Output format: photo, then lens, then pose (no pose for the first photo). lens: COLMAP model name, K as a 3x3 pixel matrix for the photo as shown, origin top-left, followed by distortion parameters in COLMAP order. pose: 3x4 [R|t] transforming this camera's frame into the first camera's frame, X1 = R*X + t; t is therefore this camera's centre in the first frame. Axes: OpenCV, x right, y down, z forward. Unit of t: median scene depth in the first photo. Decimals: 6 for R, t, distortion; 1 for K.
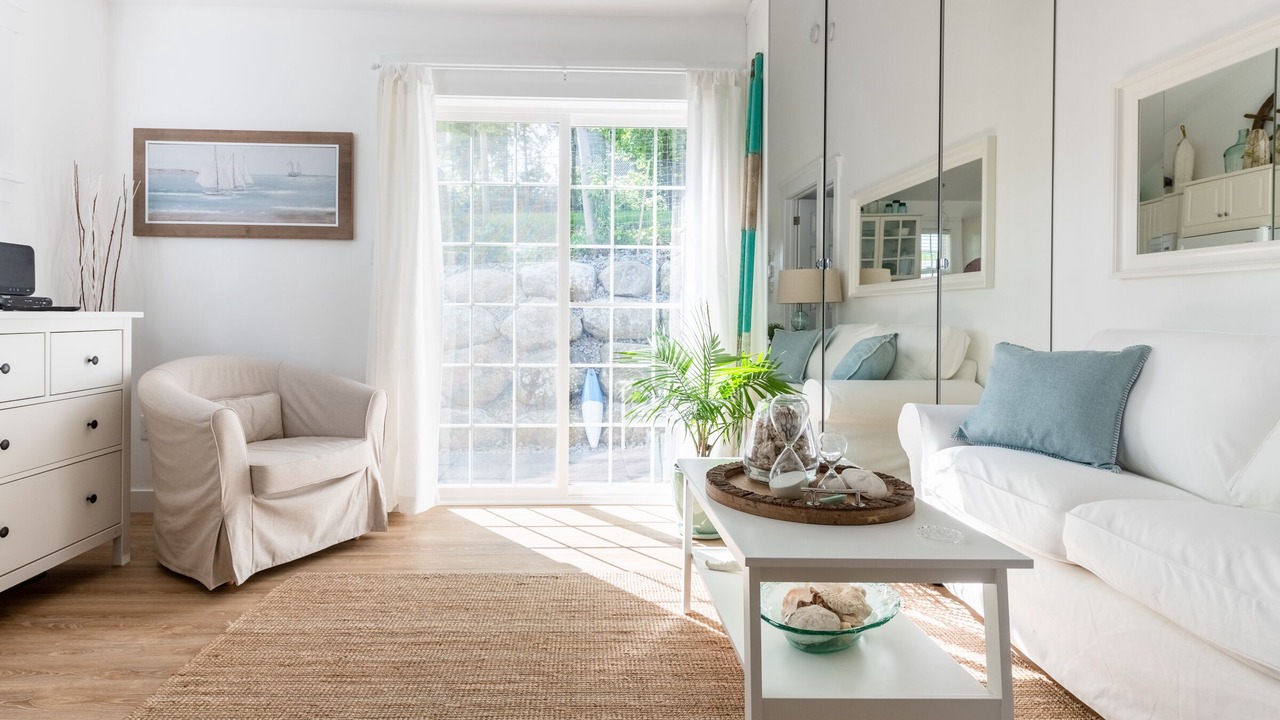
lens RADIAL K [[652.1, 0, 600.4], [0, 652.1, 324.0], [0, 0, 1]] dist [-0.004544, -0.001837]
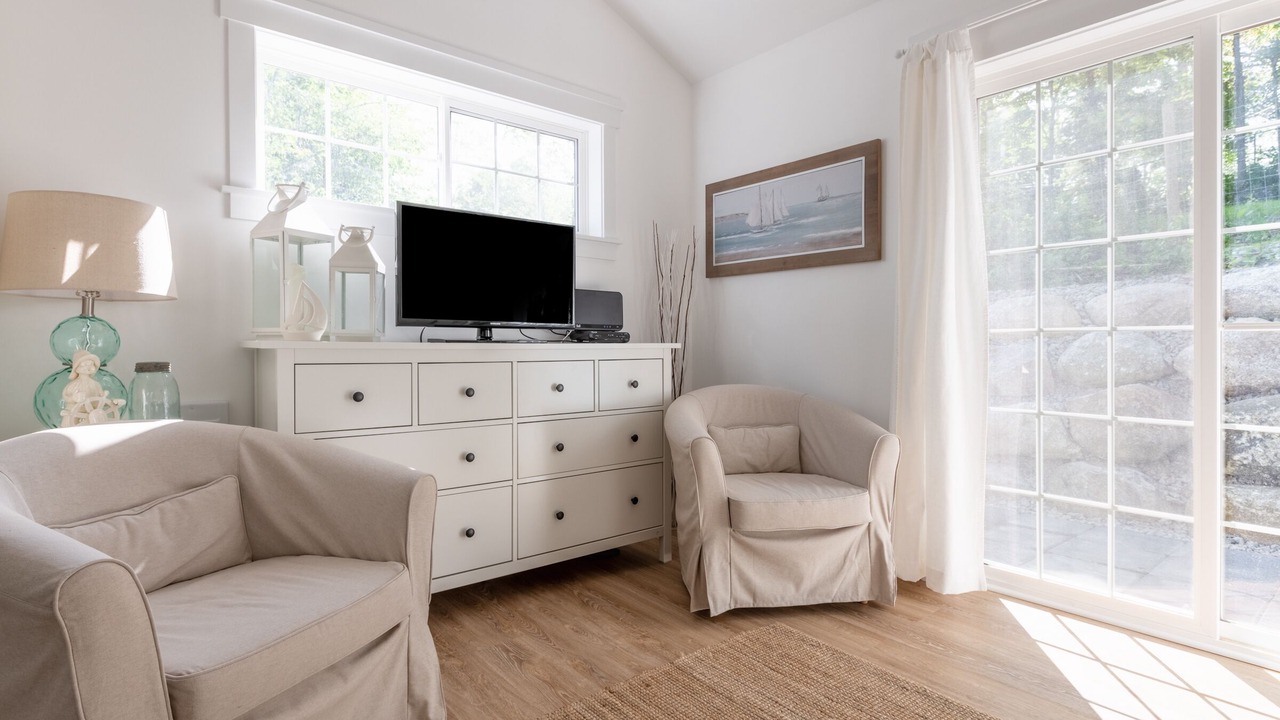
lens RADIAL K [[623.3, 0, 645.9], [0, 623.3, 350.0], [0, 0, 1]] dist [0.005783, -0.001318]
pose [[0.609232, 0.001353, -0.792991, 0.108791], [-0.007534, 0.999963, -0.004082, -0.001530], [0.792956, 0.008461, 0.609220, 0.260024]]
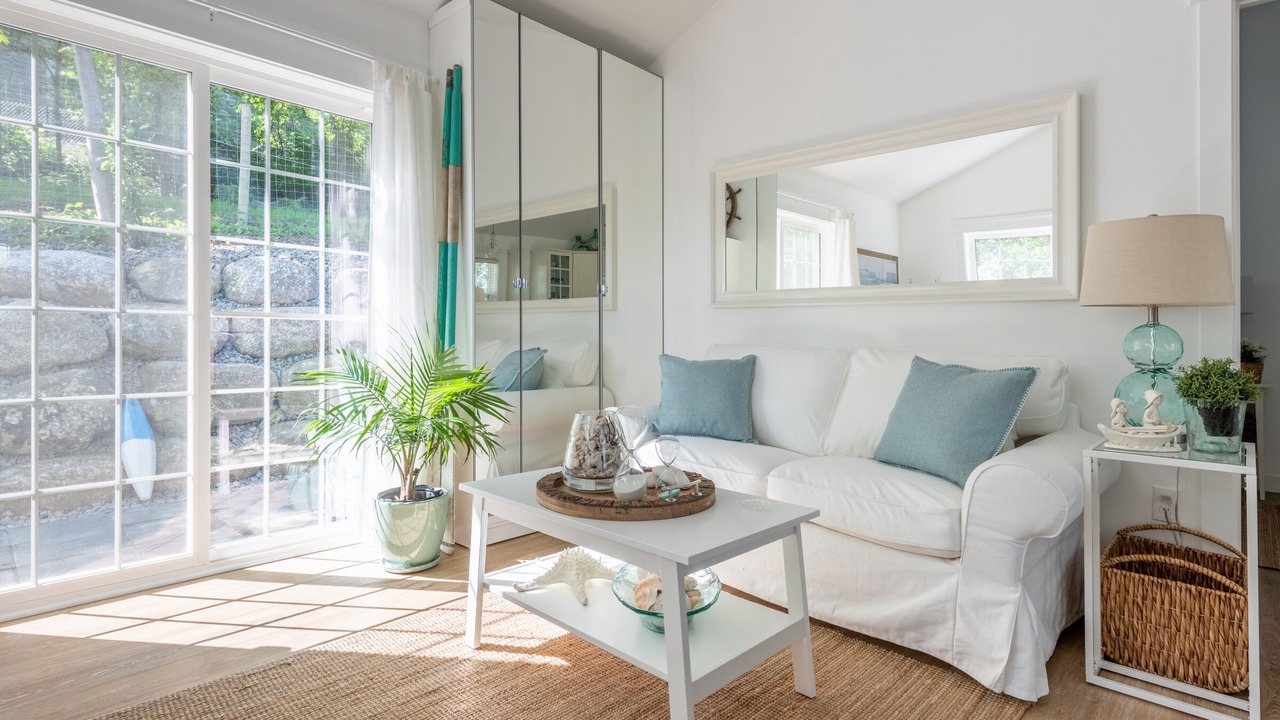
lens RADIAL K [[623.3, 0, 654.2], [0, 623.3, 335.2], [0, 0, 1]] dist [0.005783, -0.001318]
pose [[0.708930, 0.006595, 0.705248, -0.240214], [-0.003161, 0.999976, -0.006173, -0.001323], [-0.705271, 0.002147, 0.708934, 0.135702]]
